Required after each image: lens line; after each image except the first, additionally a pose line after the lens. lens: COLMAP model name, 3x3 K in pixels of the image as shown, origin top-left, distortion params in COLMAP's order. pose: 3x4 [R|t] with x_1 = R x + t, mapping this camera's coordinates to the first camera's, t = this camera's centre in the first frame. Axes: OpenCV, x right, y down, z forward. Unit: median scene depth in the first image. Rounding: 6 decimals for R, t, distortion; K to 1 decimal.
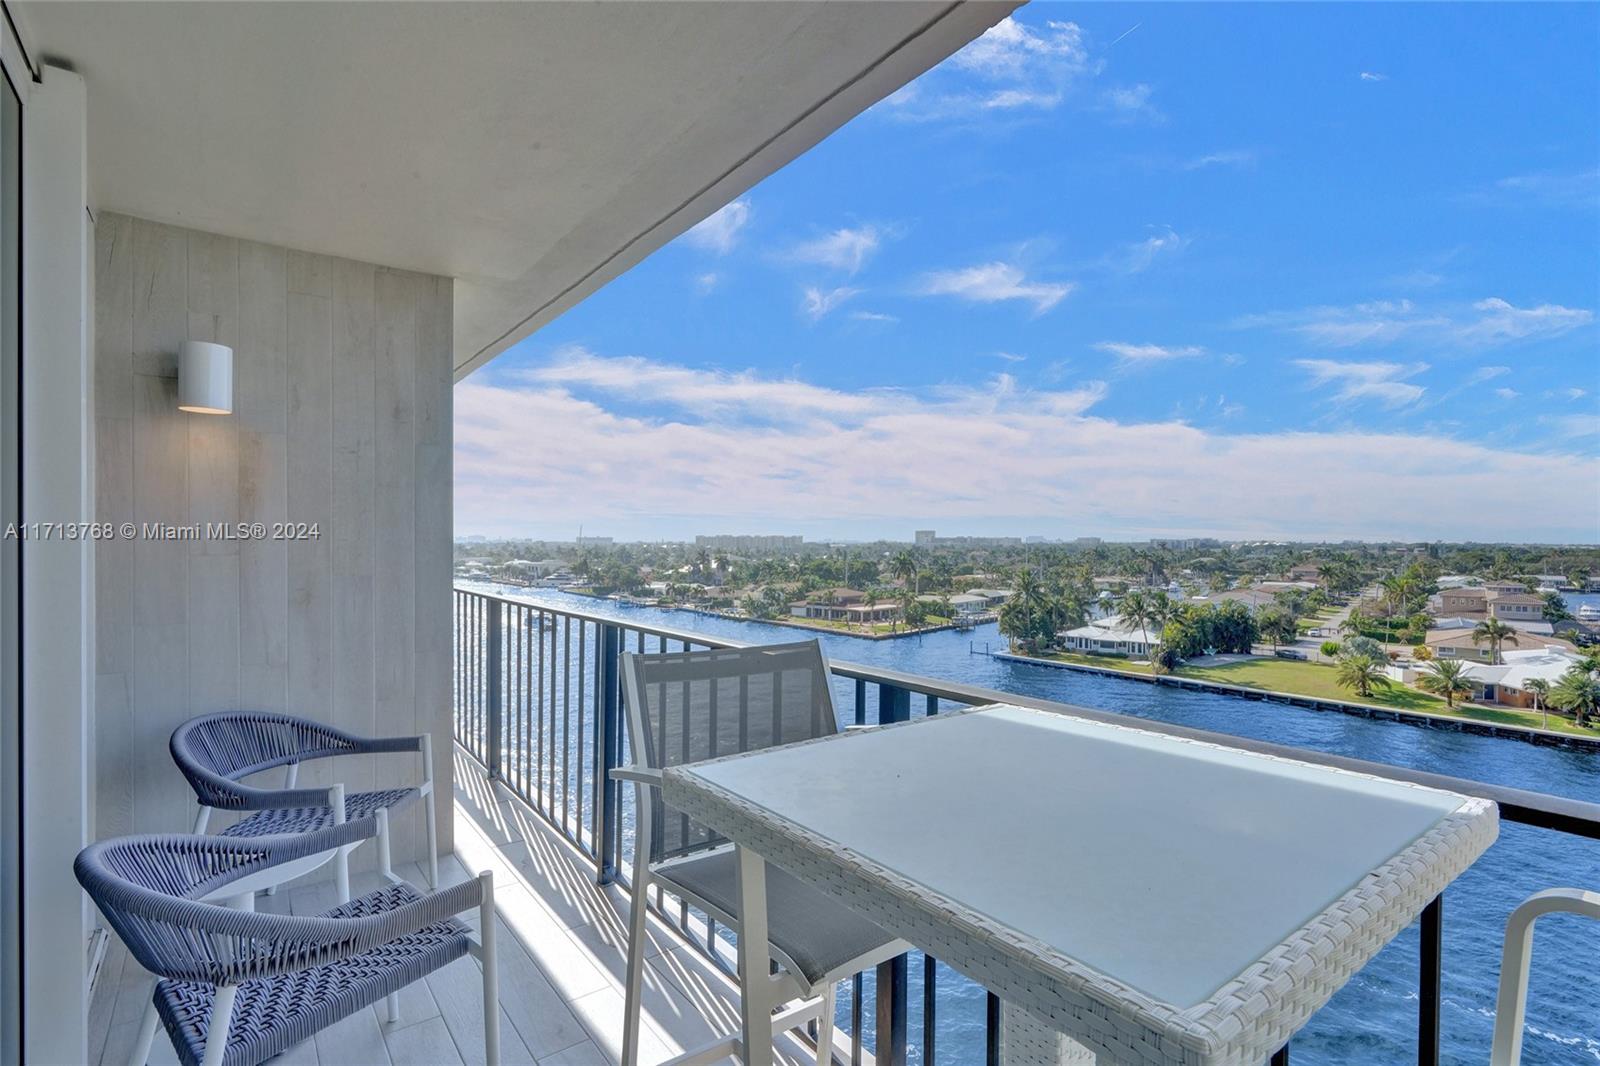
lens RADIAL K [[750.0, 0, 806.4], [0, 750.0, 537.5], [0, 0, 1]] dist [0.000681, 0.001090]
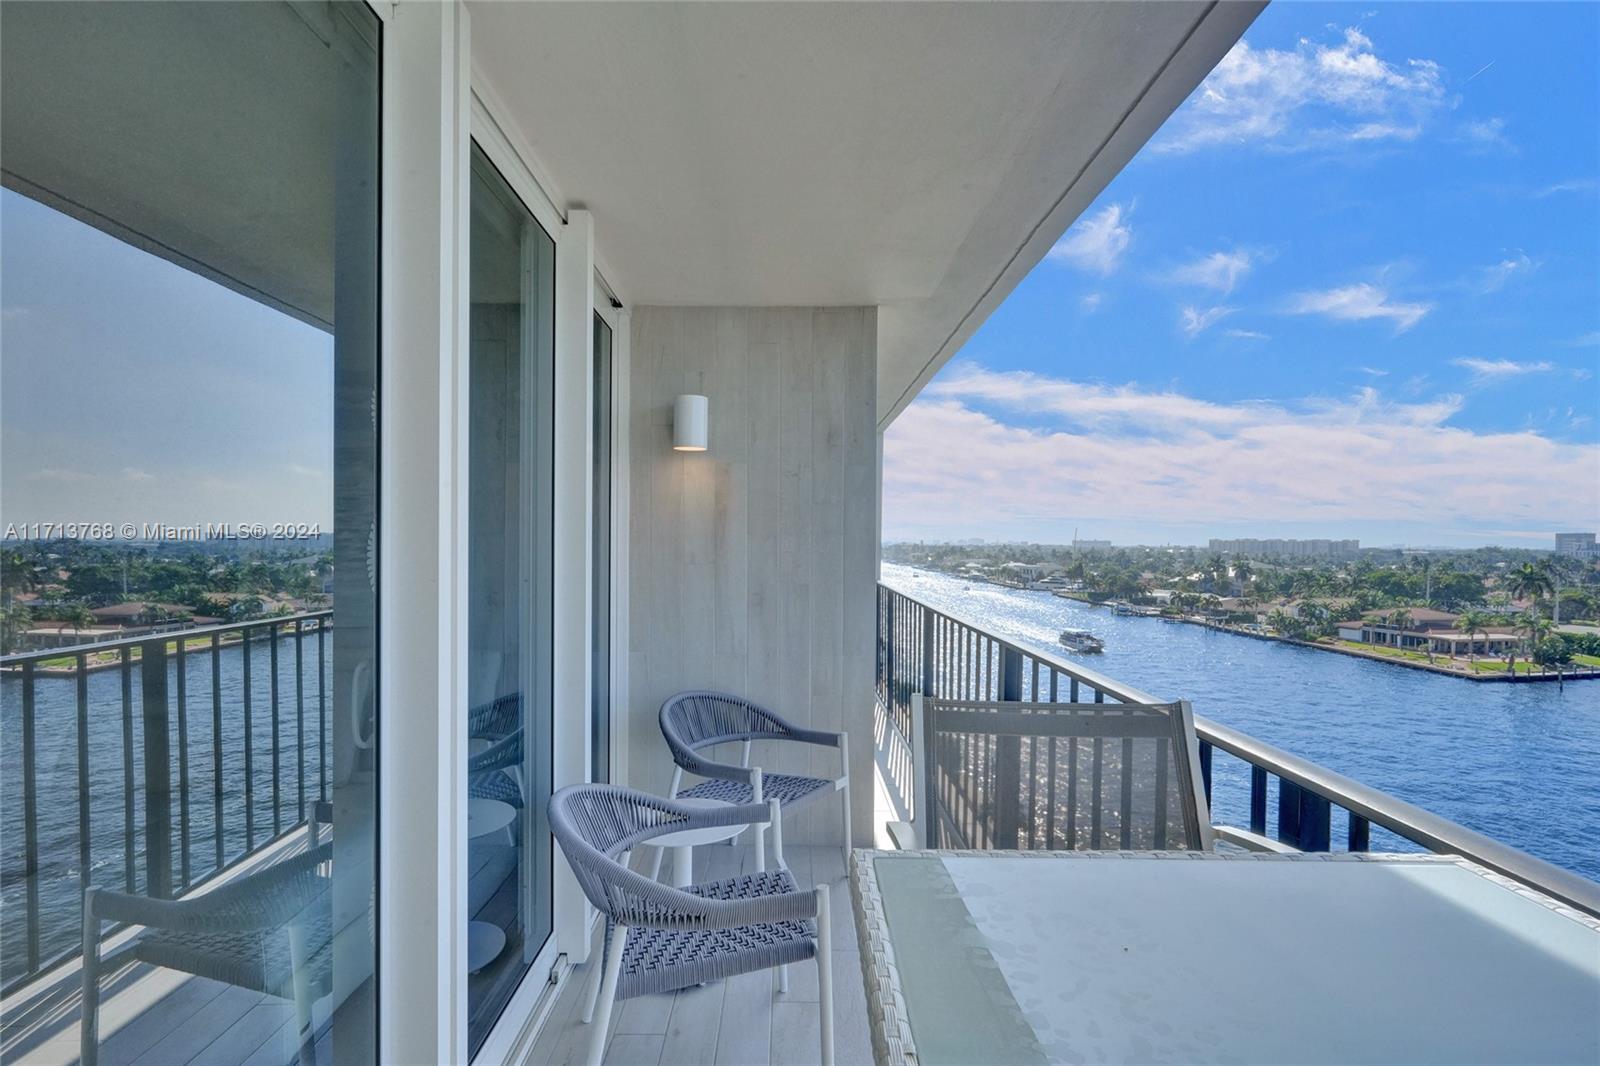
lens RADIAL K [[754.0, 0, 799.2], [0, 754.0, 543.9], [0, 0, 1]] dist [-0.004090, -0.000050]
pose [[0.799089, 0.006514, -0.601178, 0.095287], [-0.003898, 0.999976, 0.005654, -0.016576], [0.601200, -0.002175, 0.799095, 0.091823]]
